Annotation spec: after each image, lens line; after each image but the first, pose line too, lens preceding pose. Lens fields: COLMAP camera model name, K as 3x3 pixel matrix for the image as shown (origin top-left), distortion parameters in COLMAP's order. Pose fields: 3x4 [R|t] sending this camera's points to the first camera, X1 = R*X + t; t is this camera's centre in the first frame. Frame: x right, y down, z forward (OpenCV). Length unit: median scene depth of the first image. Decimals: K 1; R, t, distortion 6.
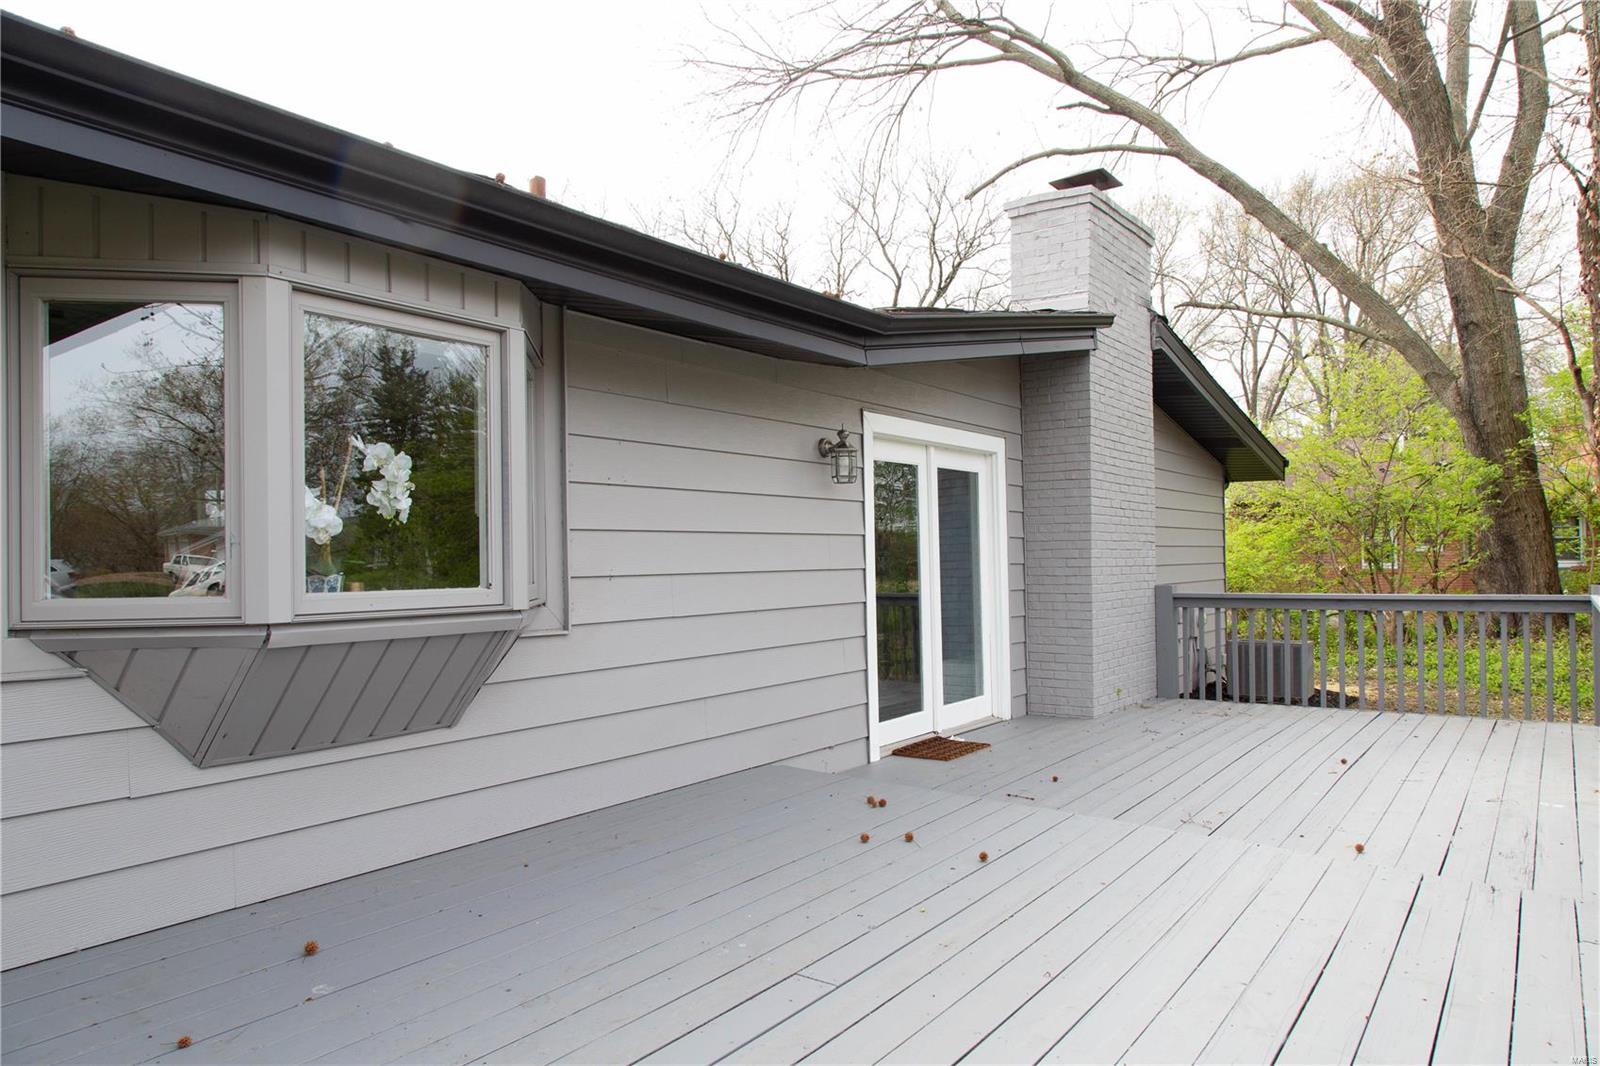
lens RADIAL K [[1048.7, 0, 801.9], [0, 1048.7, 540.9], [0, 0, 1]] dist [0.003714, 0.000343]
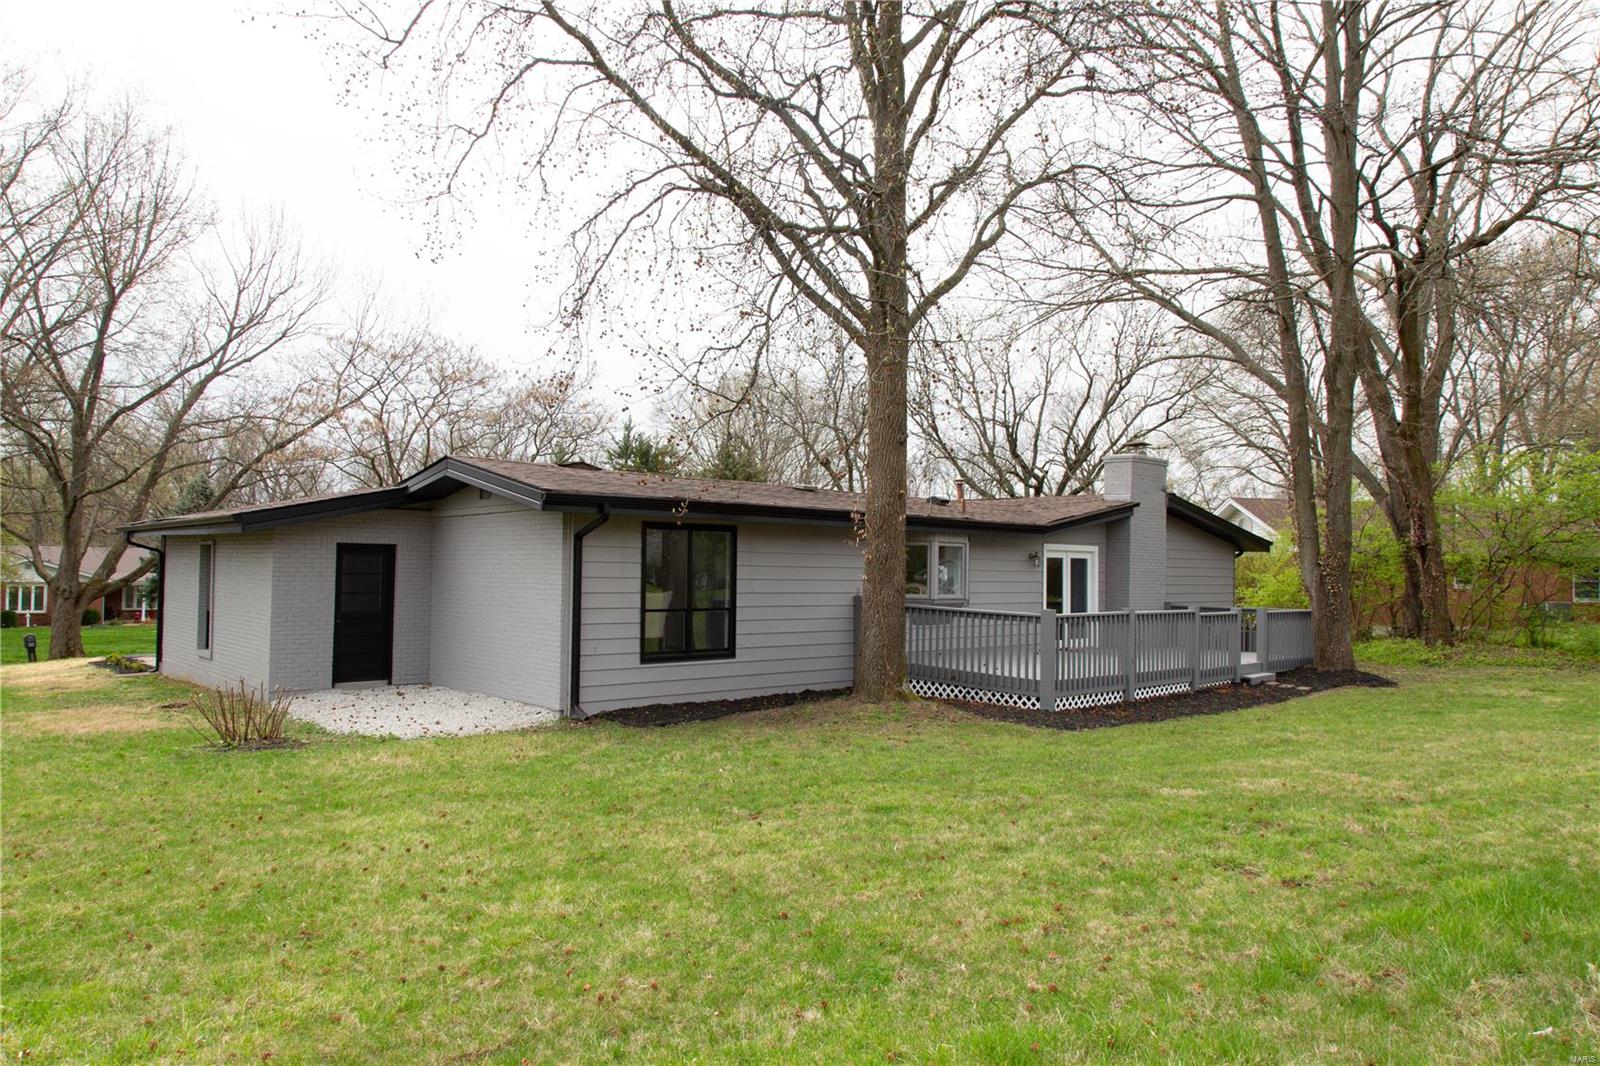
lens RADIAL K [[1048.7, 0, 801.9], [0, 1048.7, 540.9], [0, 0, 1]] dist [0.003714, 0.000343]
pose [[0.980697, 0.024533, -0.193990, -0.036693], [-0.026258, 0.999635, -0.006326, -0.075118], [0.193764, 0.011298, 0.980983, -1.886850]]
